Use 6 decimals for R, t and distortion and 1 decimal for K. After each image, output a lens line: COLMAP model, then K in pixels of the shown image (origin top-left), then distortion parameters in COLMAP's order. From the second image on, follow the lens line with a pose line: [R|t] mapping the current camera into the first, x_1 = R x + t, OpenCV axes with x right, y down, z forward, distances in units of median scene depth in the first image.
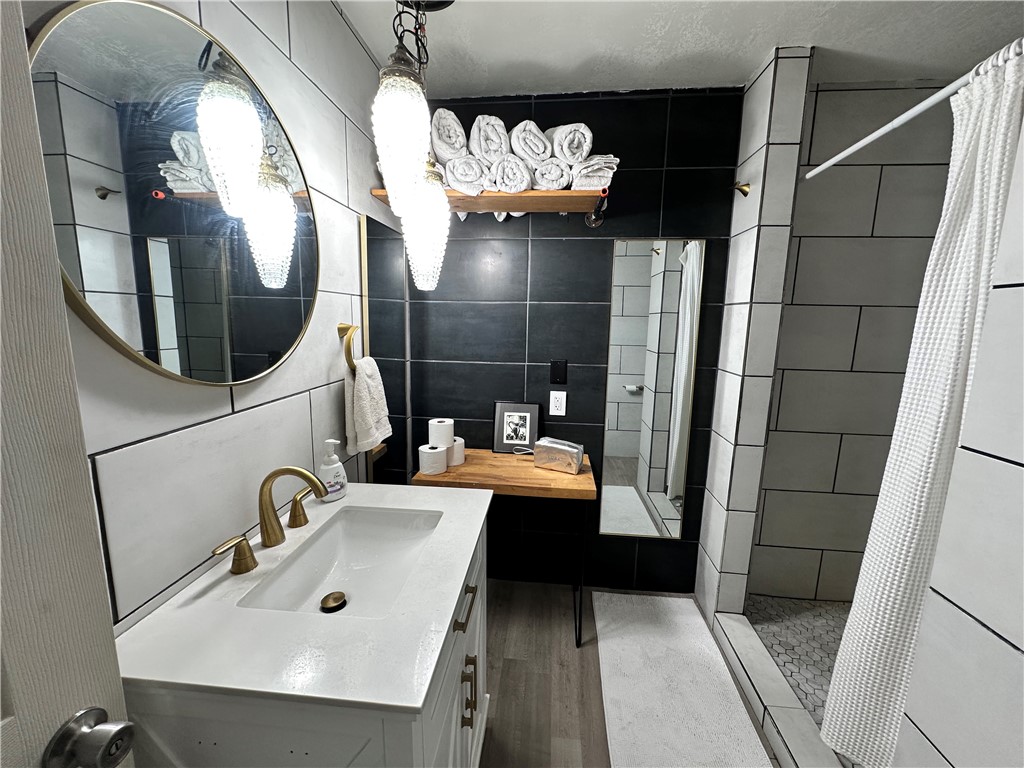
lens RADIAL K [[409.6, 0, 512.0], [0, 409.6, 384.0], [0, 0, 1]] dist [-0.003752, 0.000224]
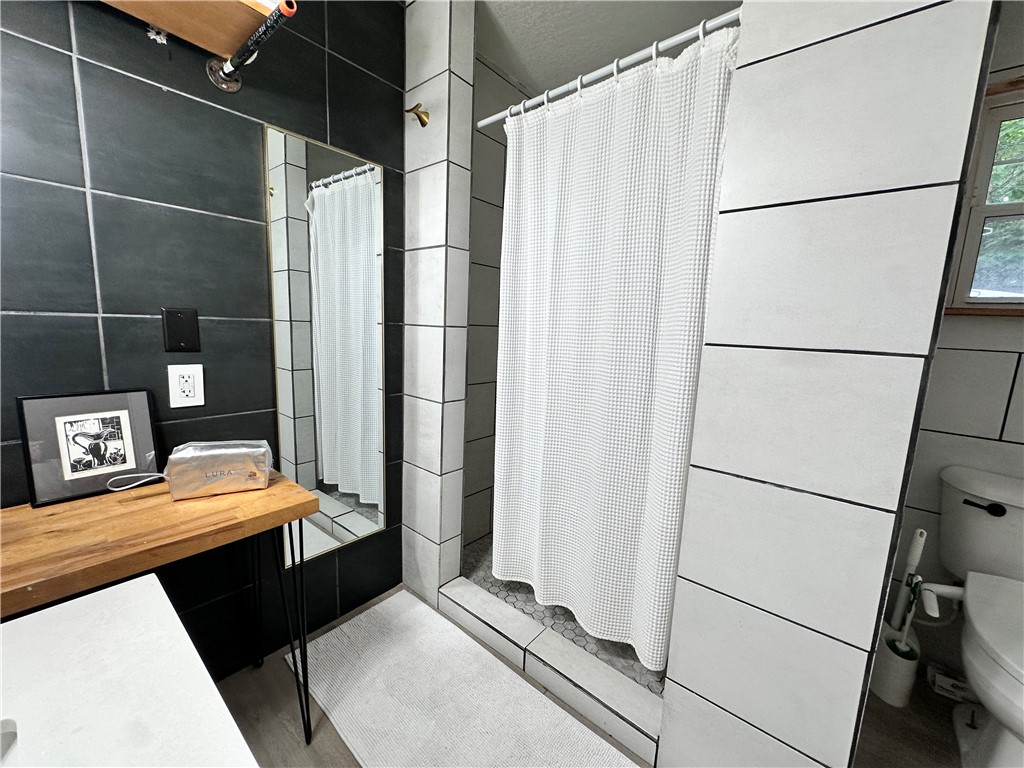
lens RADIAL K [[414.7, 0, 512.0], [0, 414.7, 384.0], [0, 0, 1]] dist [-0.020396, 0.015022]
pose [[0.569871, -0.114579, 0.813707, -0.107830], [0.097484, 0.992665, 0.071506, 0.051054], [-0.815931, 0.038575, 0.576860, 0.305997]]
